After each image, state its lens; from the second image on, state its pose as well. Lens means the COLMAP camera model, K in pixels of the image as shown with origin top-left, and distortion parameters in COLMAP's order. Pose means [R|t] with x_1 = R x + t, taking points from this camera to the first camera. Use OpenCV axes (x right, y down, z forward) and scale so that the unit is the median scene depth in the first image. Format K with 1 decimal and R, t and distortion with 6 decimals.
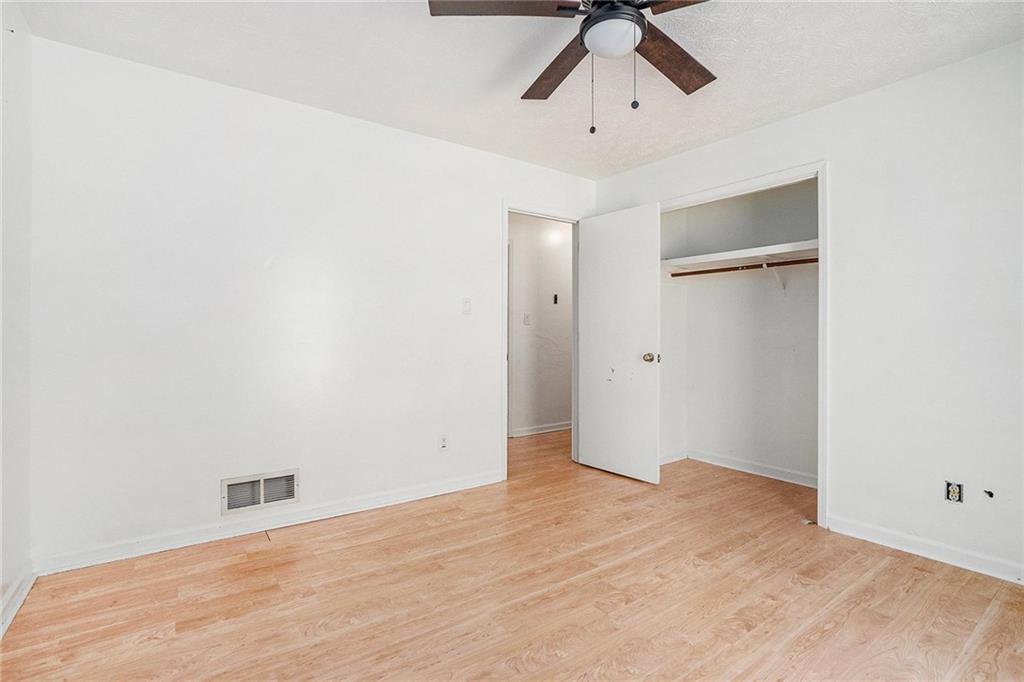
lens RADIAL K [[474.2, 0, 512.1], [0, 474.2, 339.8], [0, 0, 1]] dist [-0.046702, 0.004386]
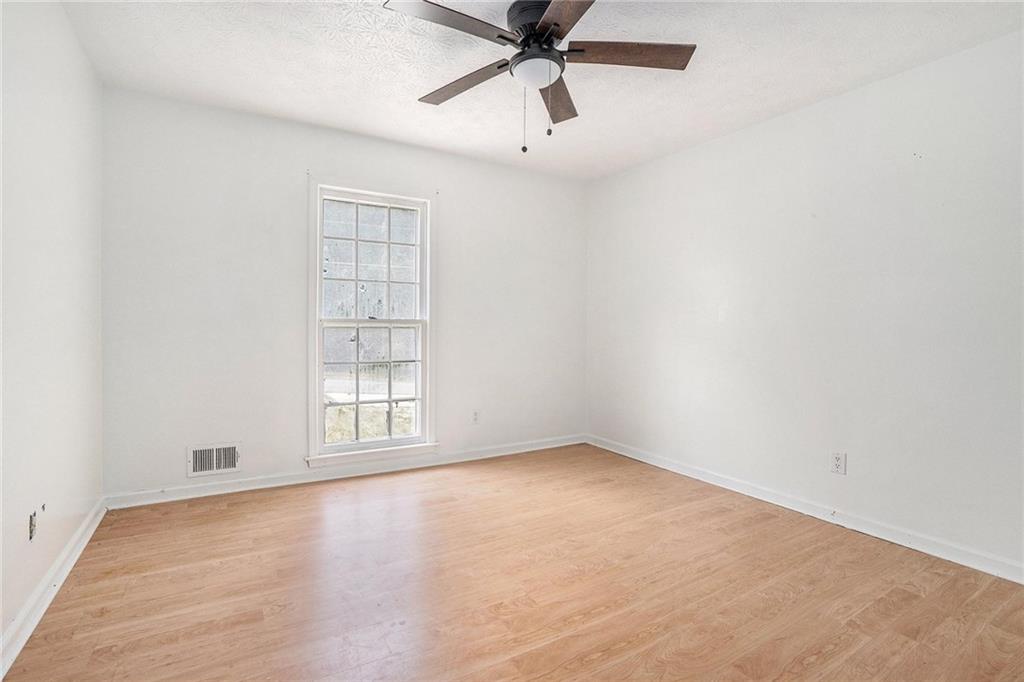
lens RADIAL K [[474.2, 0, 511.0], [0, 474.2, 337.9], [0, 0, 1]] dist [-0.046702, 0.004386]
pose [[-0.996493, -0.024659, 0.079957, 0.158375], [-0.023053, 0.999515, 0.020954, -0.003658], [-0.080435, 0.019037, -0.996578, 1.908844]]
